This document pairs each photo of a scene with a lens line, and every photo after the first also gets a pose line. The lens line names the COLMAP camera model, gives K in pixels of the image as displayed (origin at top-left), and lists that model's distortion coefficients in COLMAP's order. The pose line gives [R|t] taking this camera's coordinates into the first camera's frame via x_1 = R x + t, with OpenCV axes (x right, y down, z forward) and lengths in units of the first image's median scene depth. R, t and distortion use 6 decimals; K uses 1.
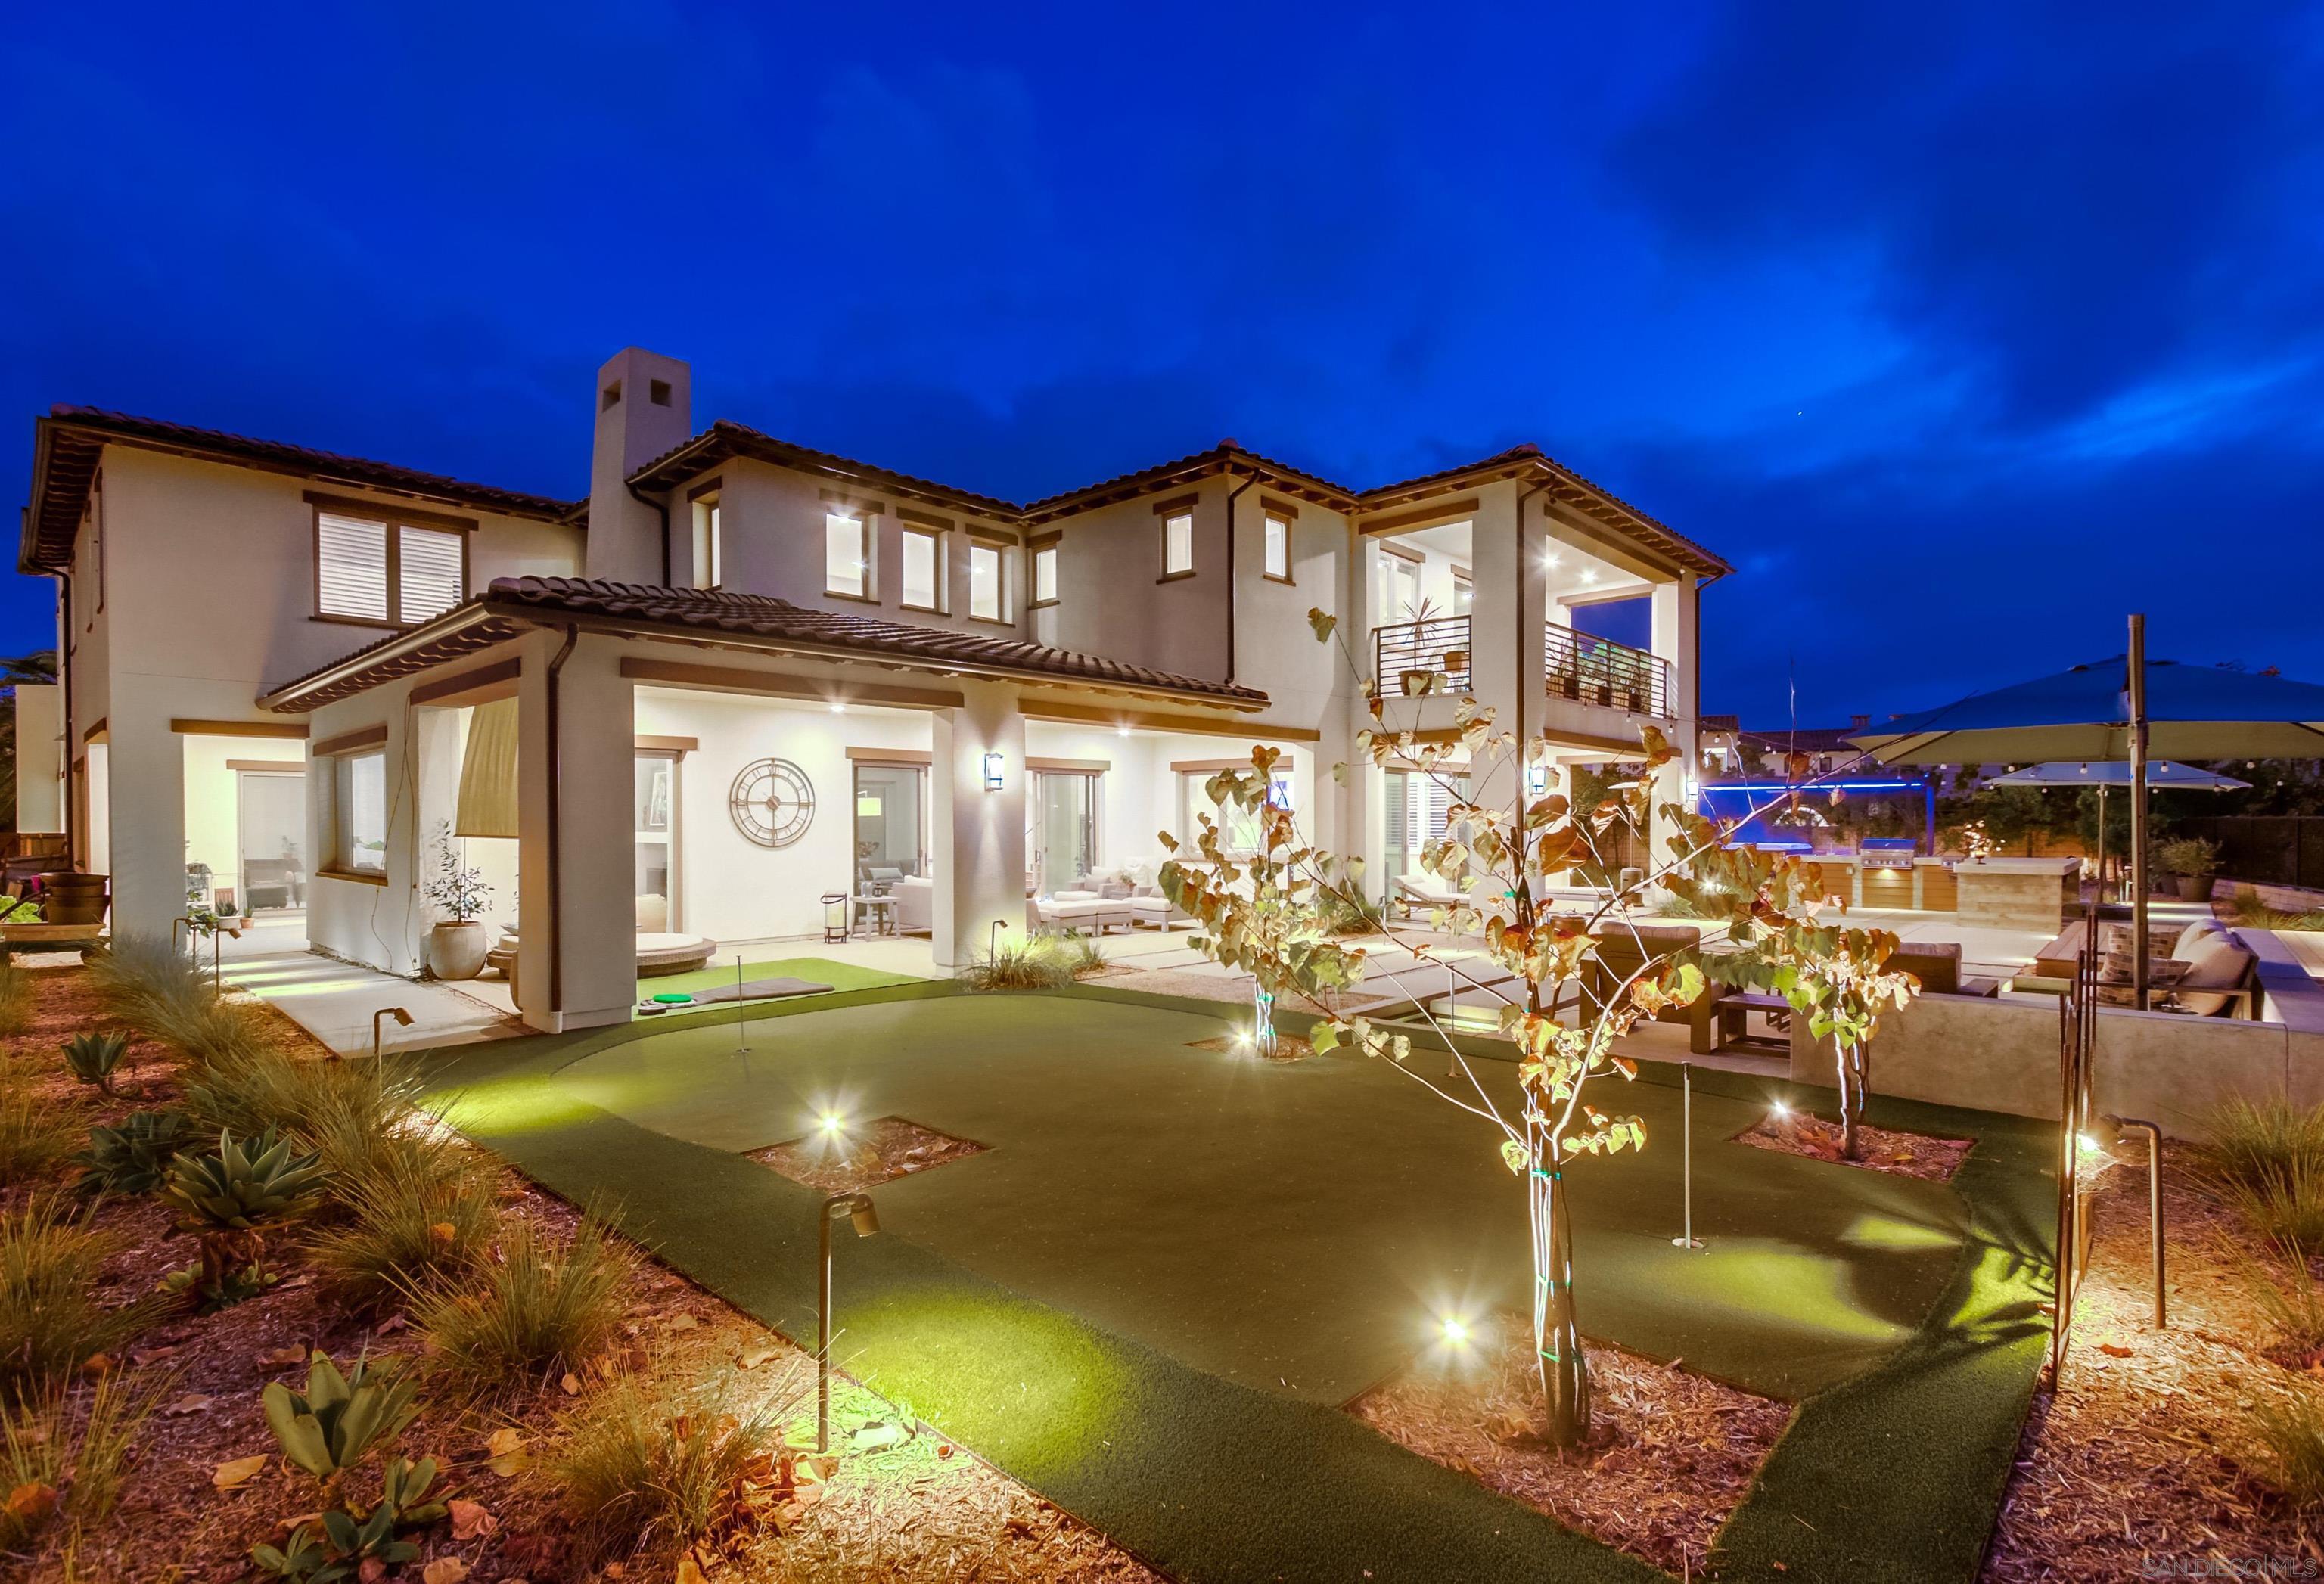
lens RADIAL K [[1103.3, 0, 1162.8], [0, 1103.3, 829.2], [0, 0, 1]] dist [0.001084, 0.000186]
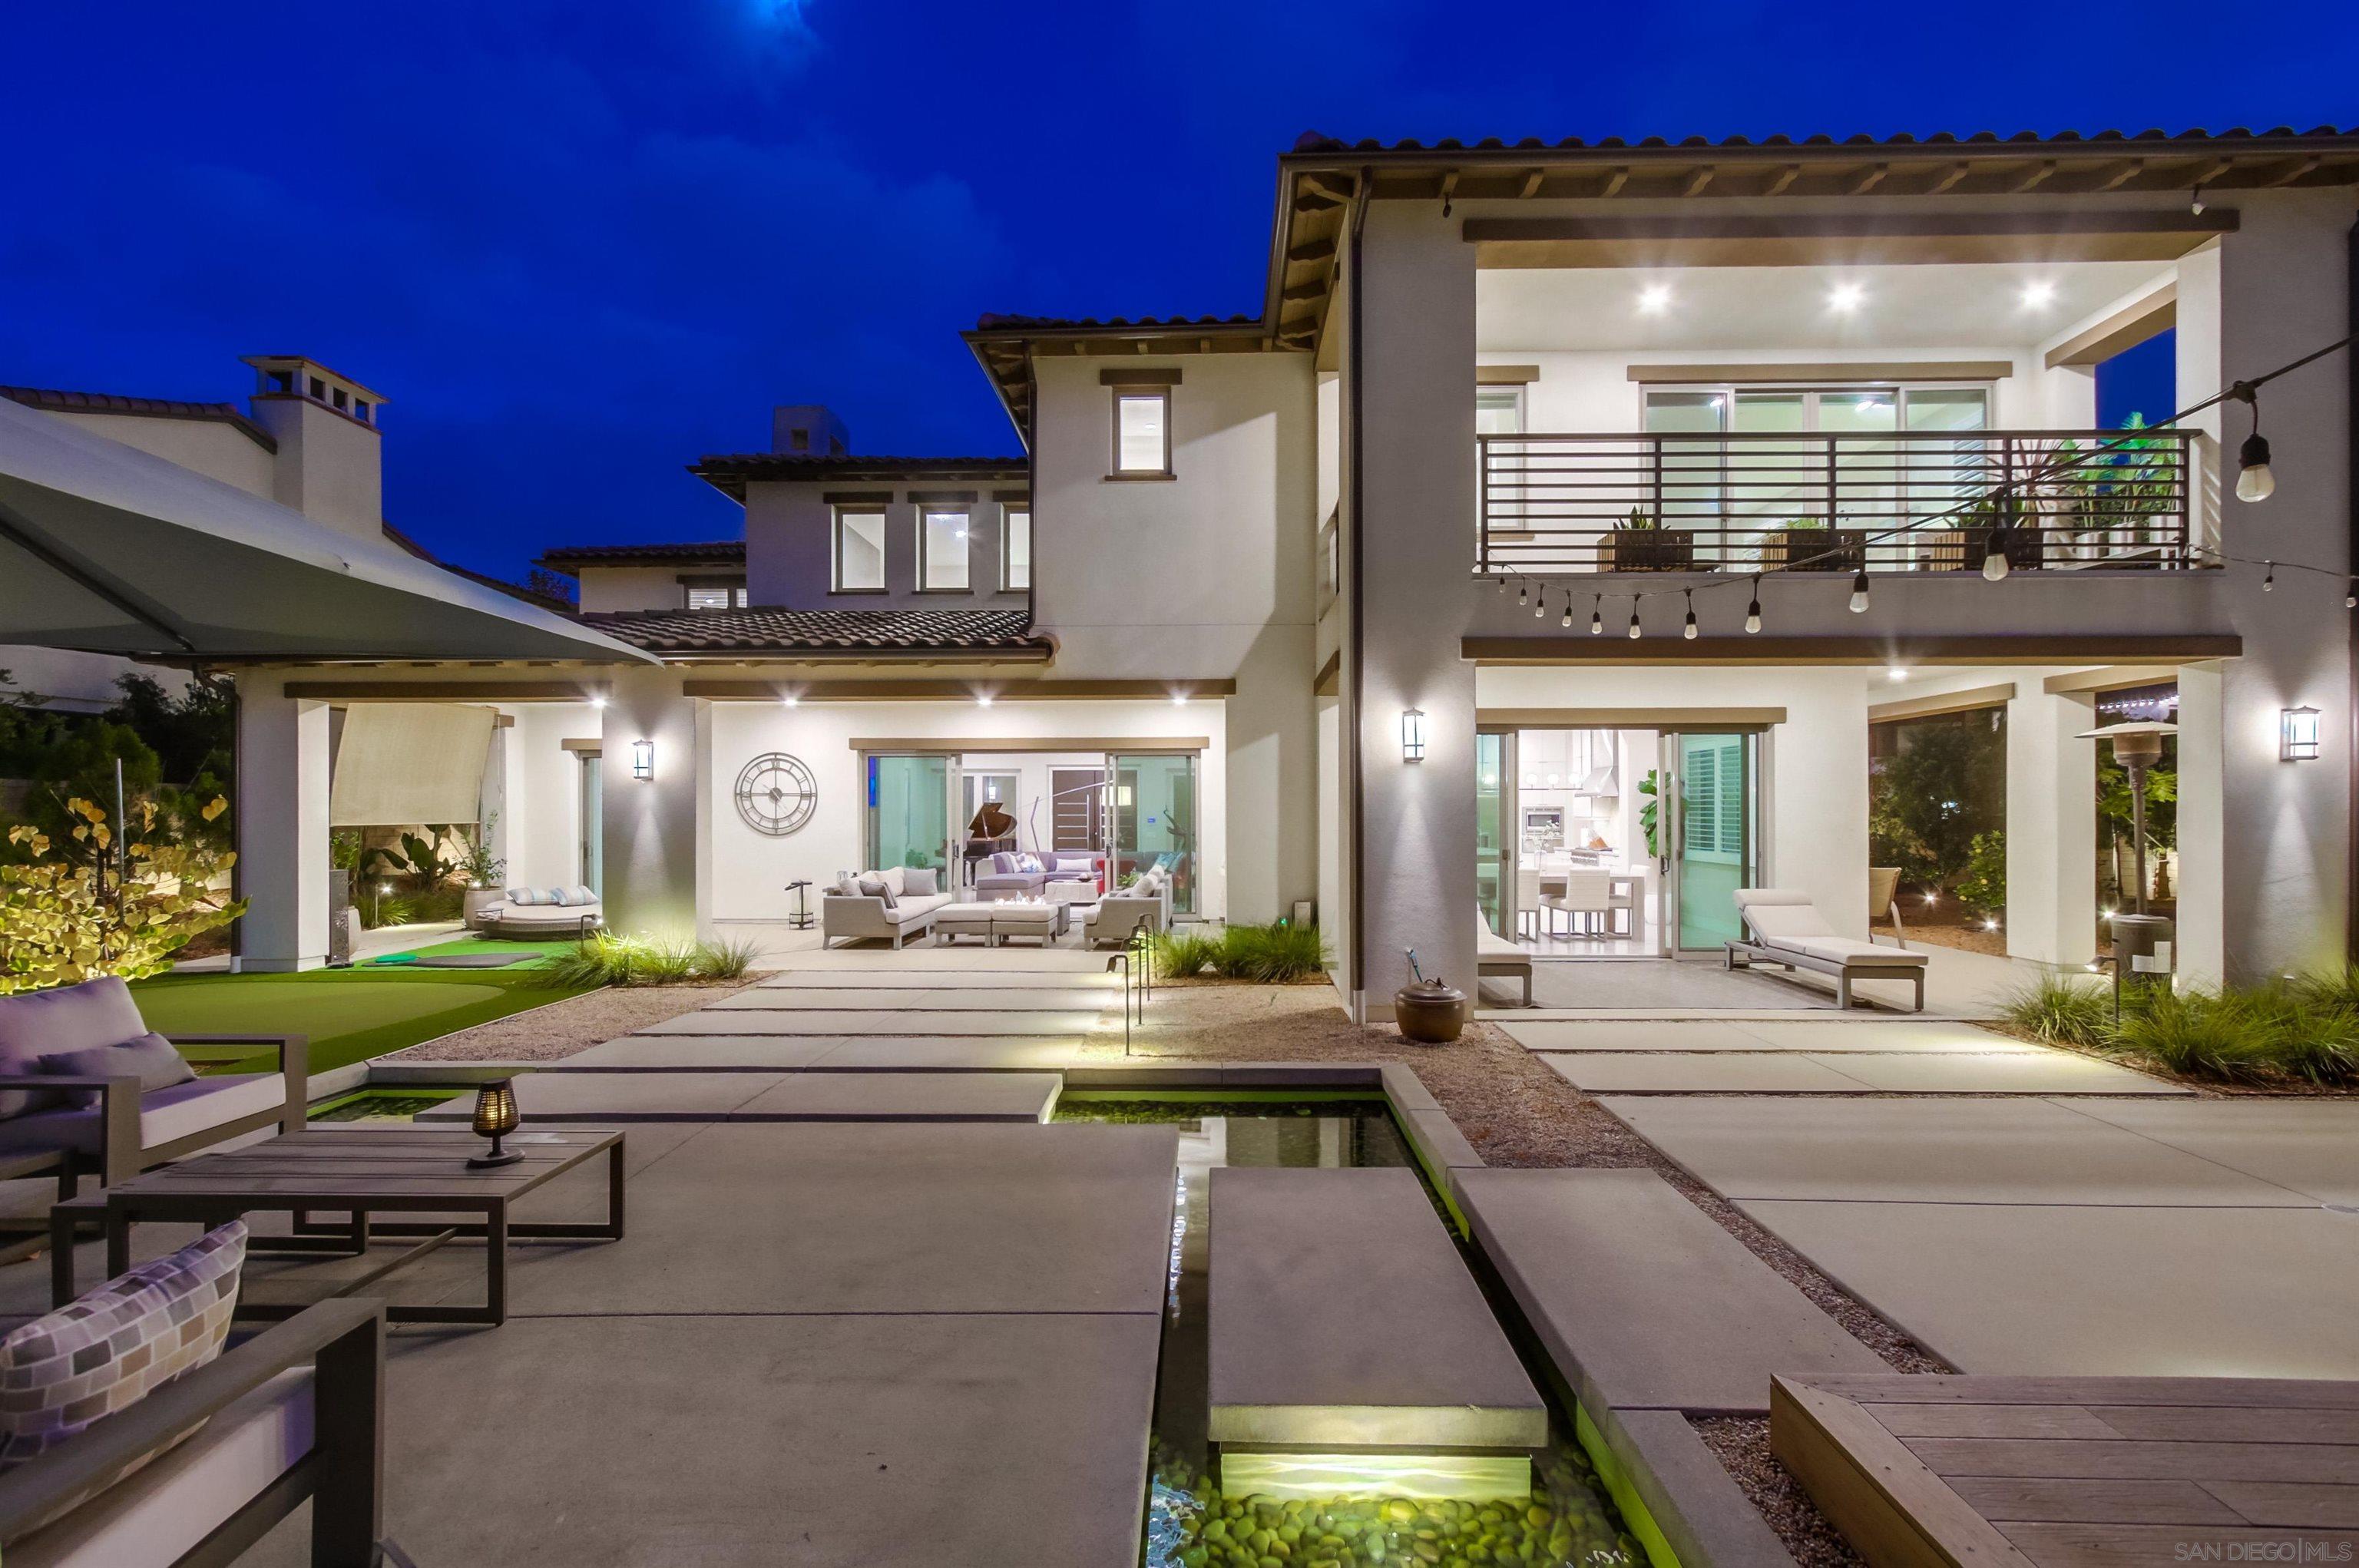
lens RADIAL K [[1076.7, 0, 1183.2], [0, 1076.7, 816.5], [0, 0, 1]] dist [0.001107, 0.000072]
pose [[0.666497, 0.003648, -0.745499, 0.686655], [-0.004276, 0.999990, 0.001071, -0.004862], [0.745496, 0.002474, 0.666506, 0.581752]]
